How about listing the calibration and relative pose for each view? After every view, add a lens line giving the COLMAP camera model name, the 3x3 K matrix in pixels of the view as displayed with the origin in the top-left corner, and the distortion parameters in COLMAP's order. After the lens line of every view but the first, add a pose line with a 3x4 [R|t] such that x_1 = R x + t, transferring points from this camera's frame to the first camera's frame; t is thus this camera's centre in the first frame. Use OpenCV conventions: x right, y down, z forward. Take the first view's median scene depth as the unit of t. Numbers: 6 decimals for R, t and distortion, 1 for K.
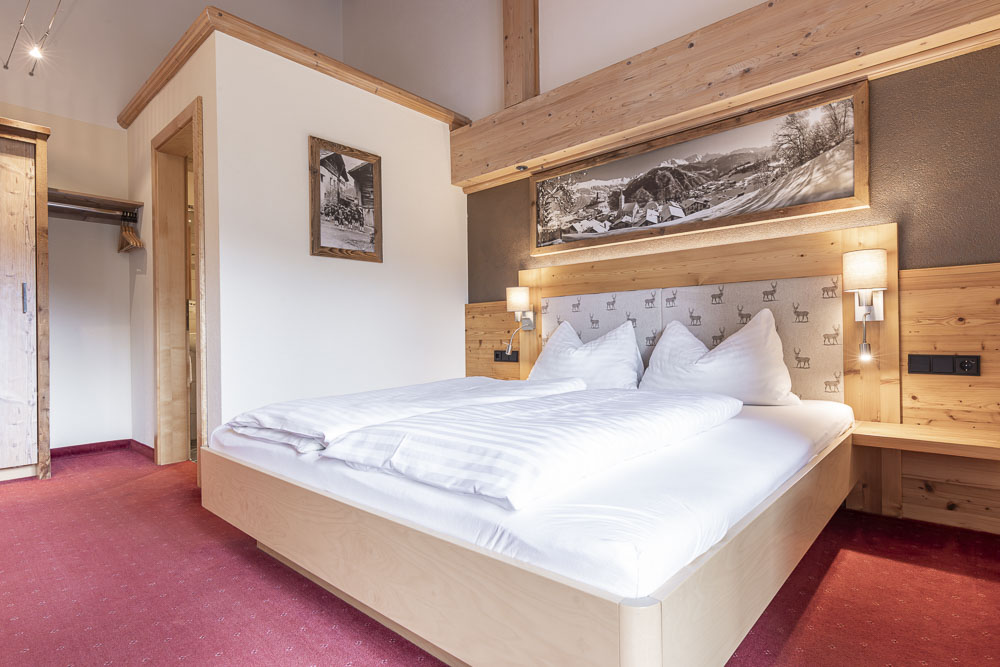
lens RADIAL K [[508.8, 0, 506.5], [0, 508.8, 335.8], [0, 0, 1]] dist [0.001323, -0.000116]
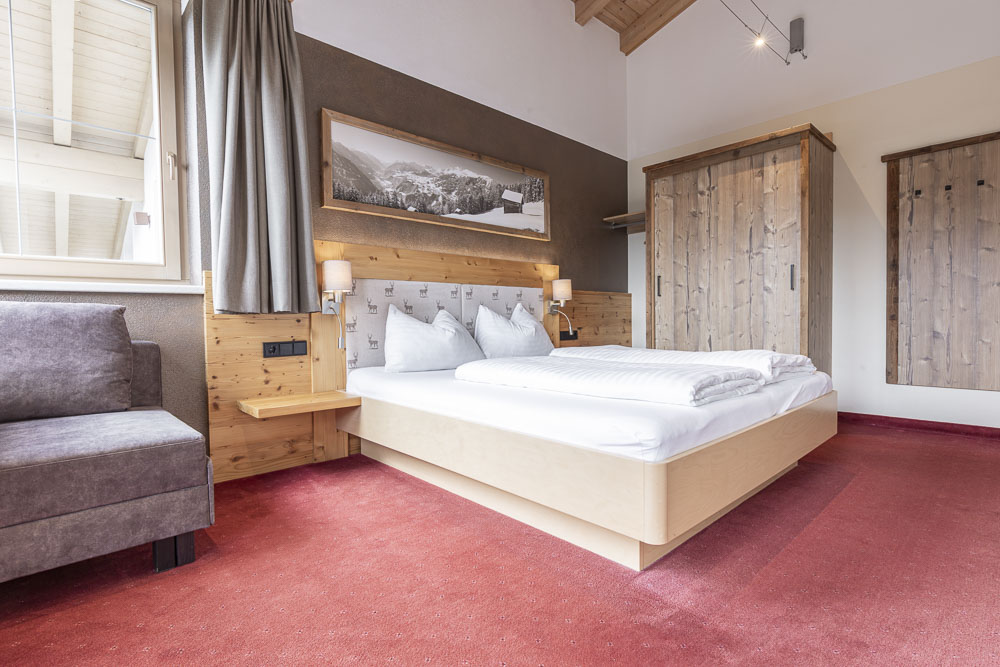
lens RADIAL K [[491.2, 0, 514.4], [0, 491.2, 337.6], [0, 0, 1]] dist [0.001590, 0.000244]
pose [[0.074270, -0.024404, 0.996940, -0.776800], [0.007220, 0.999687, 0.023933, 0.010335], [-0.997212, 0.005420, 0.074423, 0.689913]]
